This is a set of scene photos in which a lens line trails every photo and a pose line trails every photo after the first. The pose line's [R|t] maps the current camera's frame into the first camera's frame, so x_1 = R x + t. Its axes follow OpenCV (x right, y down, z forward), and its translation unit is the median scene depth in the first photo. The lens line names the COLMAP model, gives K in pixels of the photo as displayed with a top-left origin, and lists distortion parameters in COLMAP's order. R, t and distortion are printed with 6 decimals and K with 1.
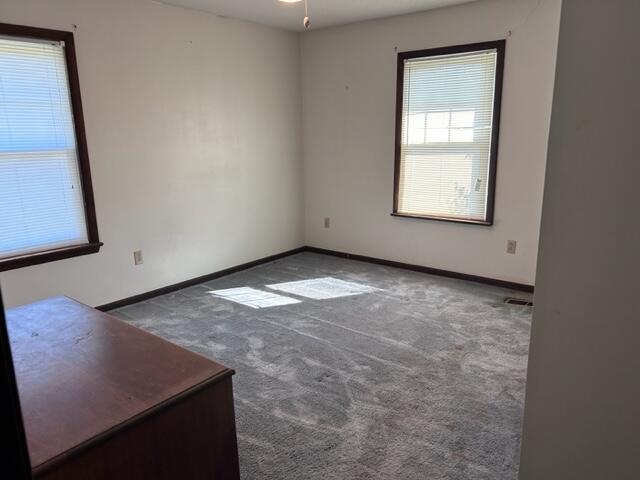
lens RADIAL K [[479.5, 0, 320.0], [0, 479.5, 240.0], [0, 0, 1]] dist [0.050202, -0.053317]
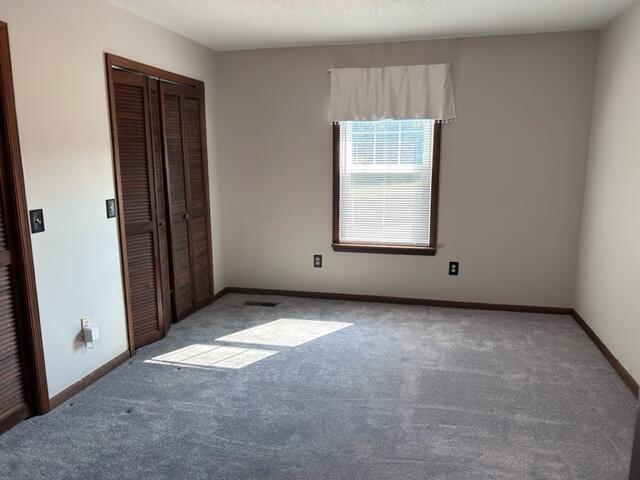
lens RADIAL K [[479.5, 0, 320.0], [0, 479.5, 240.0], [0, 0, 1]] dist [0.050202, -0.053317]
pose [[0.918439, -0.065383, 0.390122, -0.277742], [0.082230, 0.996258, -0.026621, -0.044339], [-0.386921, 0.056529, 0.920378, 0.133567]]
